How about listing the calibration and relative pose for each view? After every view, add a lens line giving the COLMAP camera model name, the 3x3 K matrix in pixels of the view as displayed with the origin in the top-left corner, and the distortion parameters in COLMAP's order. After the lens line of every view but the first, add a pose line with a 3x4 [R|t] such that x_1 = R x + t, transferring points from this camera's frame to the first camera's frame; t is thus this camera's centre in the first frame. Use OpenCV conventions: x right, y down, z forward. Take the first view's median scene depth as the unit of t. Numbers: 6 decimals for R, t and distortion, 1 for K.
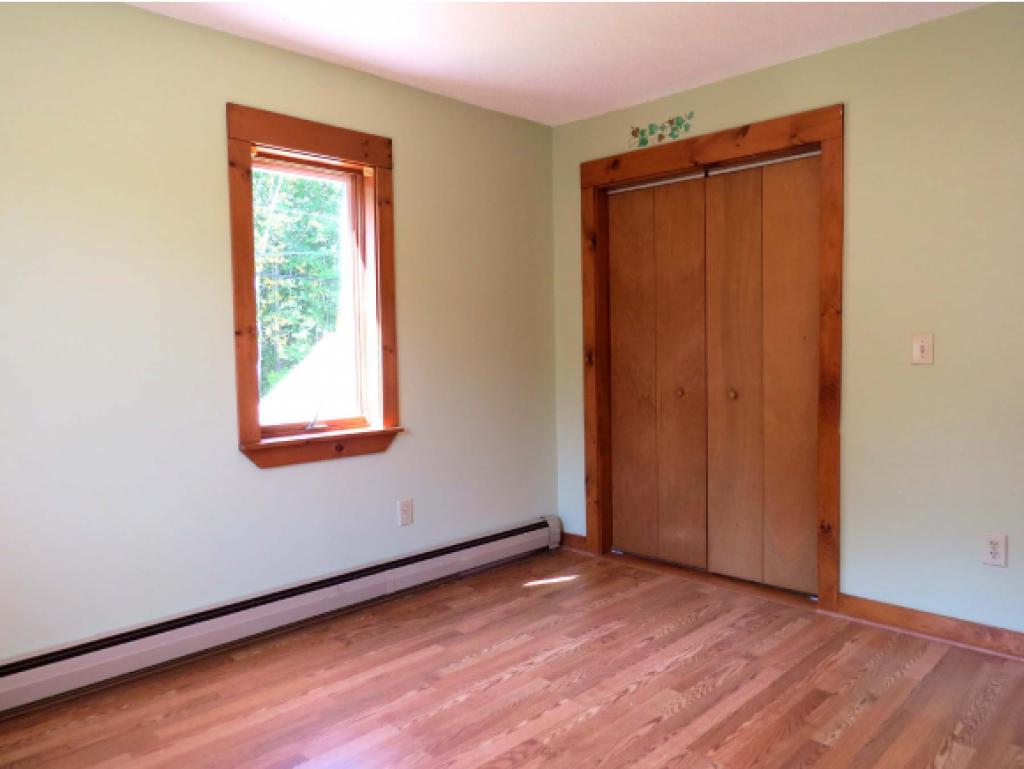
lens RADIAL K [[732.8, 0, 509.3], [0, 732.8, 388.2], [0, 0, 1]] dist [-0.017036, -0.001310]
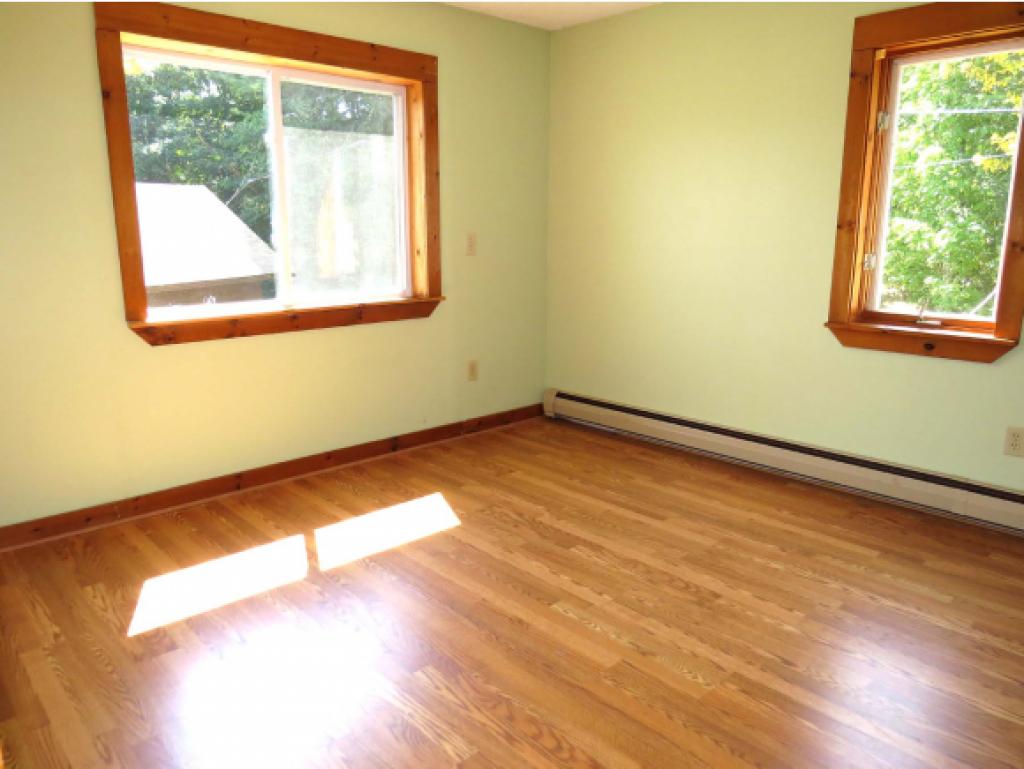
lens RADIAL K [[732.8, 0, 508.7], [0, 732.8, 384.3], [0, 0, 1]] dist [-0.017036, -0.001310]
pose [[-0.045048, 0.226973, -0.972859, 0.896727], [-0.054177, 0.971859, 0.229248, -0.073934], [0.997515, 0.063034, -0.031484, 0.557830]]
